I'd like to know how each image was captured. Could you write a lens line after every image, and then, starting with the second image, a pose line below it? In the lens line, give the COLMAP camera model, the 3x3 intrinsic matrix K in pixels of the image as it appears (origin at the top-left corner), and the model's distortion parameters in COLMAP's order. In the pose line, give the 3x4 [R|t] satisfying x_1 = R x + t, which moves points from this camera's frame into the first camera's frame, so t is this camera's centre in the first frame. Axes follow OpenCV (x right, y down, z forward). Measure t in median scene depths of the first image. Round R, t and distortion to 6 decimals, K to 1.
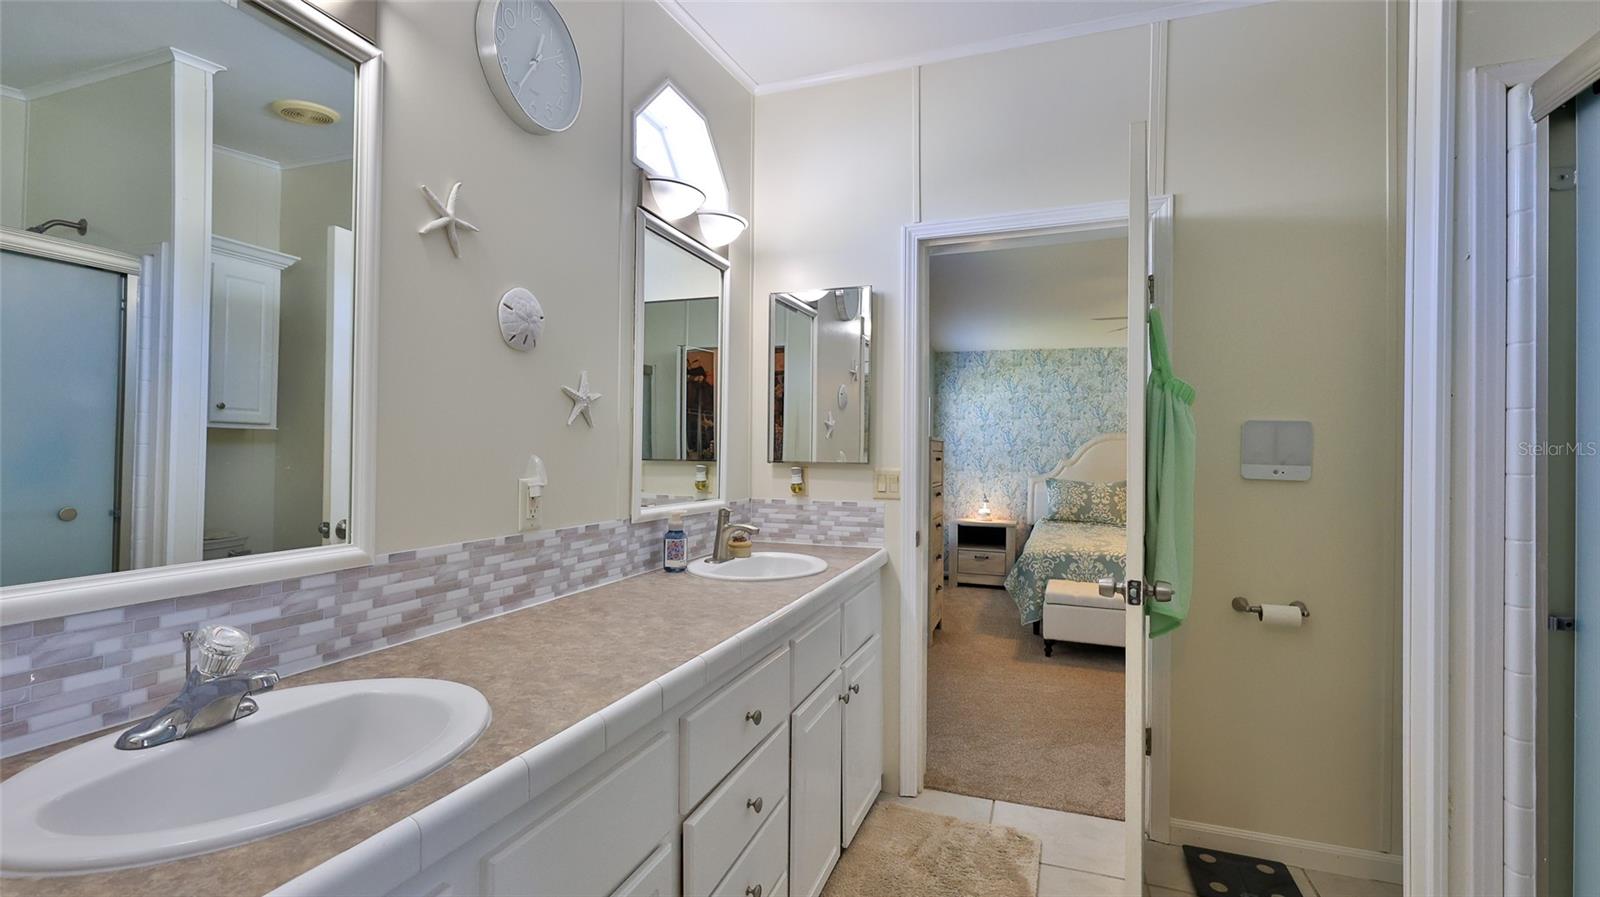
lens RADIAL K [[718.7, 0, 802.6], [0, 718.7, 447.8], [0, 0, 1]] dist [-0.002535, -0.000113]
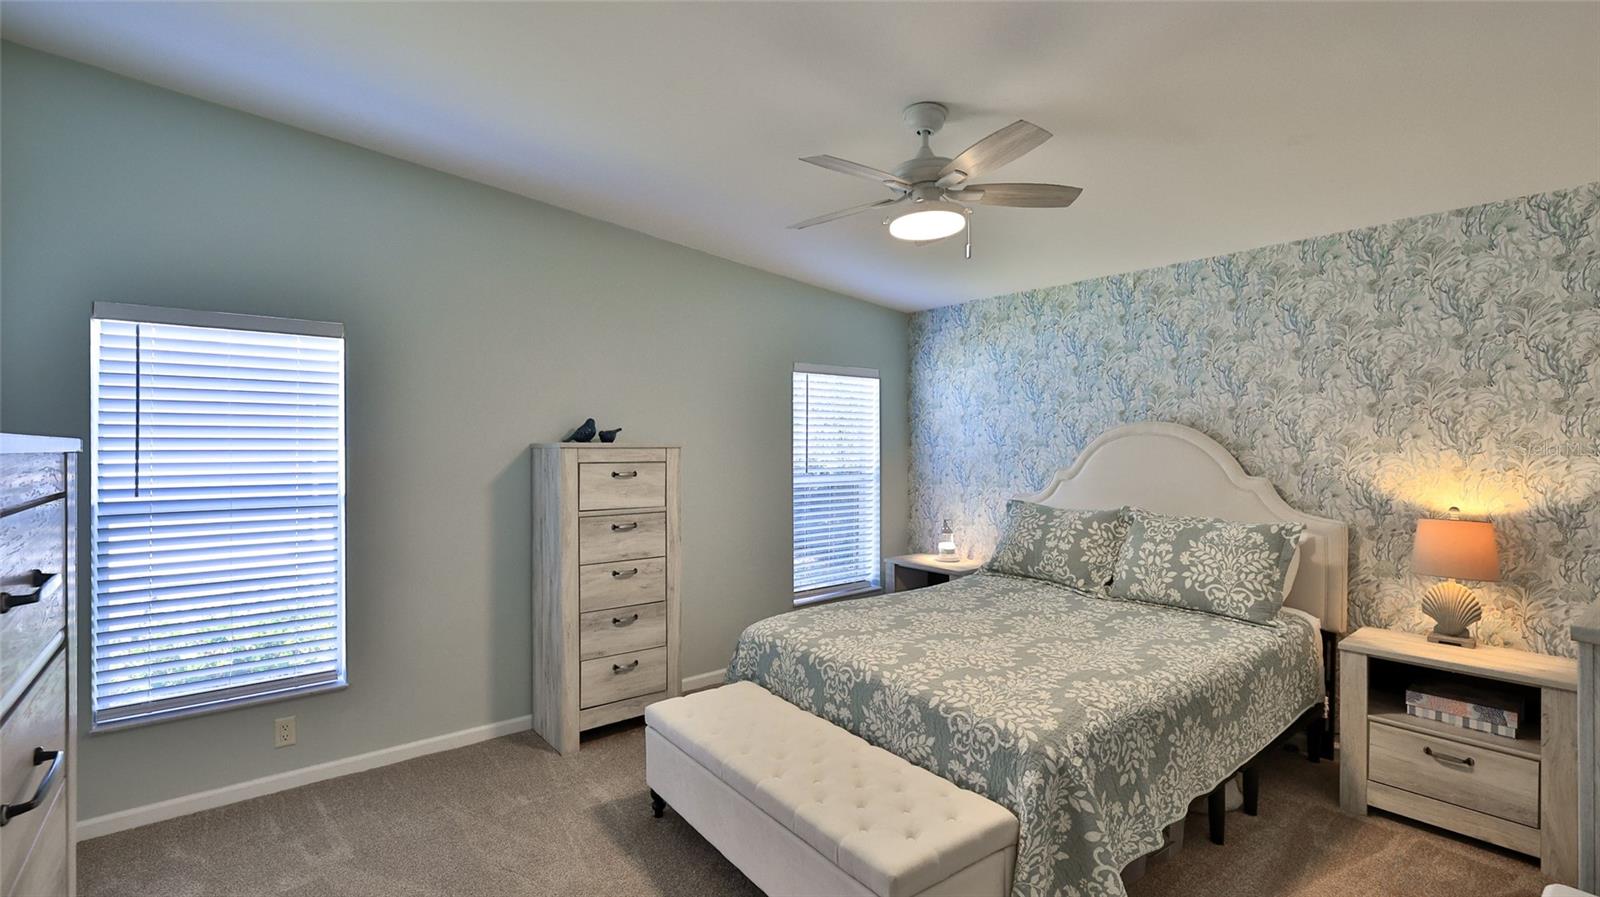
lens RADIAL K [[718.7, 0, 798.3], [0, 718.7, 444.1], [0, 0, 1]] dist [-0.002535, -0.000113]
pose [[0.845779, -0.013098, -0.533372, 0.489041], [0.014134, 0.999898, -0.002142, -0.006050], [0.533346, -0.005727, 0.845878, 0.369072]]
